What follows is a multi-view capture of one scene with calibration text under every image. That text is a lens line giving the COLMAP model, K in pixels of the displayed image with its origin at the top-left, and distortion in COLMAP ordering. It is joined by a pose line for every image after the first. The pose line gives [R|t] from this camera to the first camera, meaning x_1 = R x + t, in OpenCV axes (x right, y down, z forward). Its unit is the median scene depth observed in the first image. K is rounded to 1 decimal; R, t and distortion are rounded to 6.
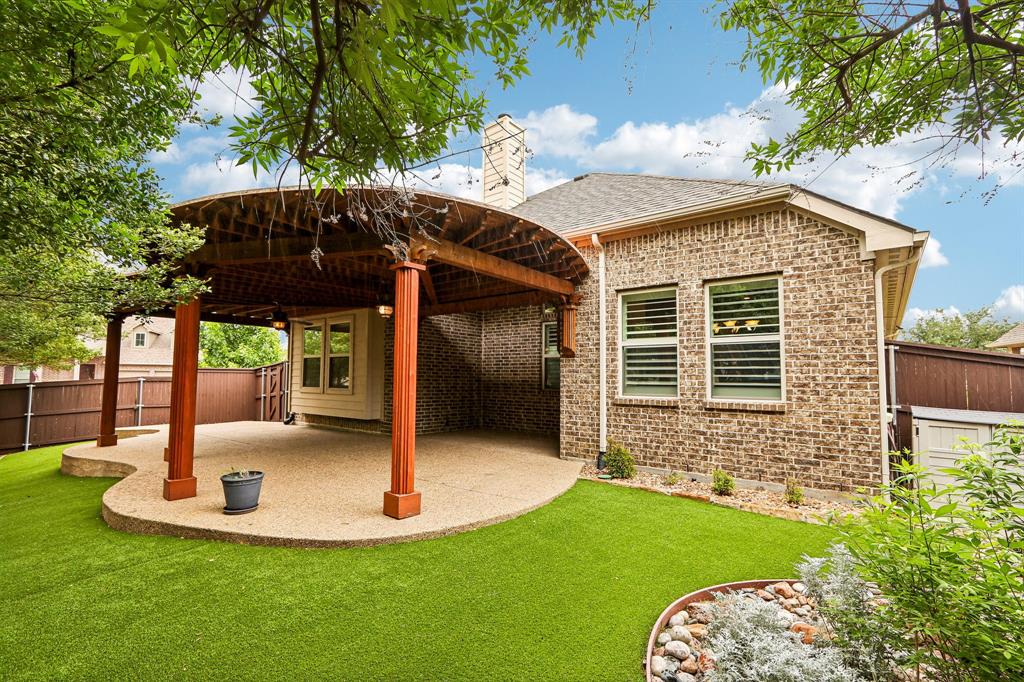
lens RADIAL K [[472.7, 0, 511.9], [0, 472.7, 348.4], [0, 0, 1]] dist [-0.008870, 0.001006]
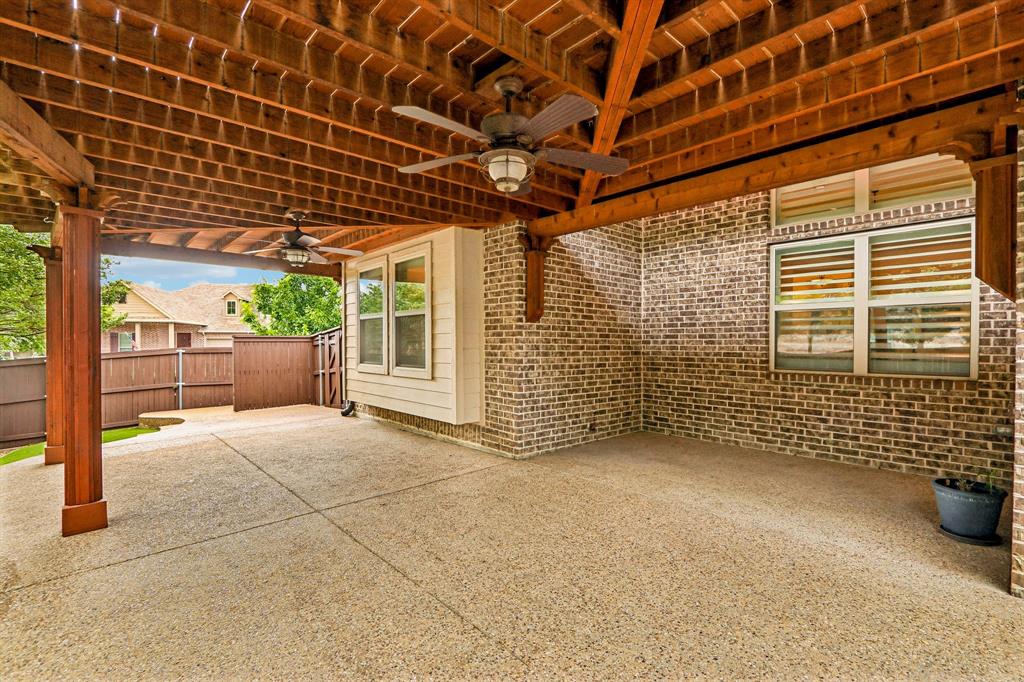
lens RADIAL K [[472.7, 0, 515.3], [0, 472.7, 348.4], [0, 0, 1]] dist [-0.008870, 0.001006]
pose [[0.986477, -0.005860, -0.163797, -0.116669], [0.018333, 0.997035, 0.074739, 0.014377], [0.162873, -0.076731, 0.983659, 0.368781]]
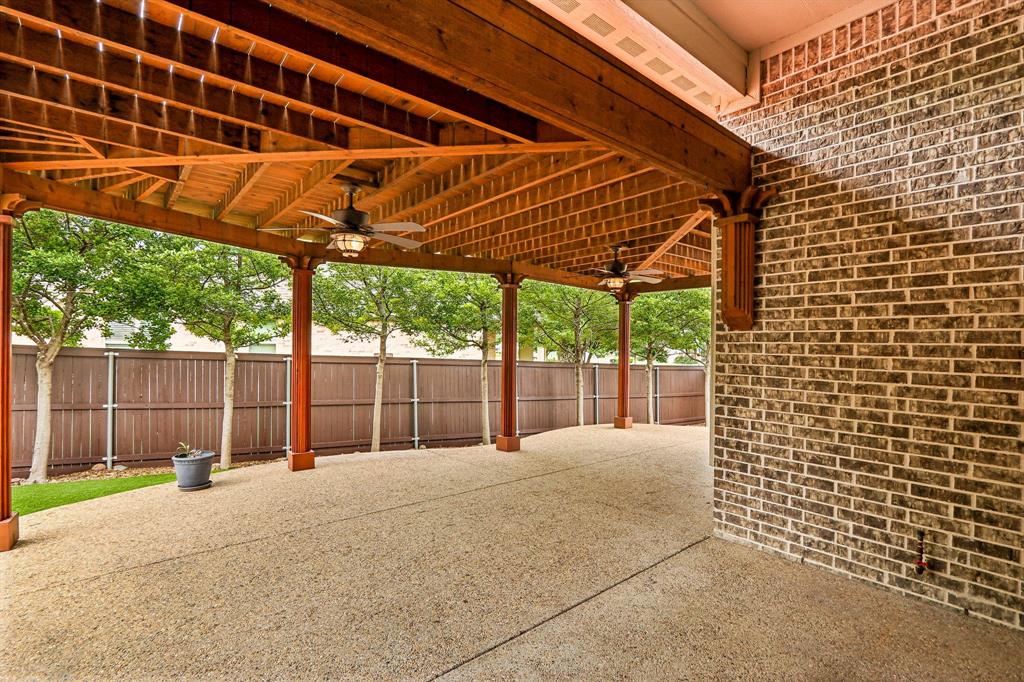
lens RADIAL K [[472.7, 0, 503.2], [0, 472.7, 339.8], [0, 0, 1]] dist [-0.008870, 0.001006]
pose [[-0.208958, -0.012960, -0.977839, 0.125429], [0.062511, 0.997690, -0.026581, 0.027913], [0.975925, -0.066680, -0.207665, 0.726782]]
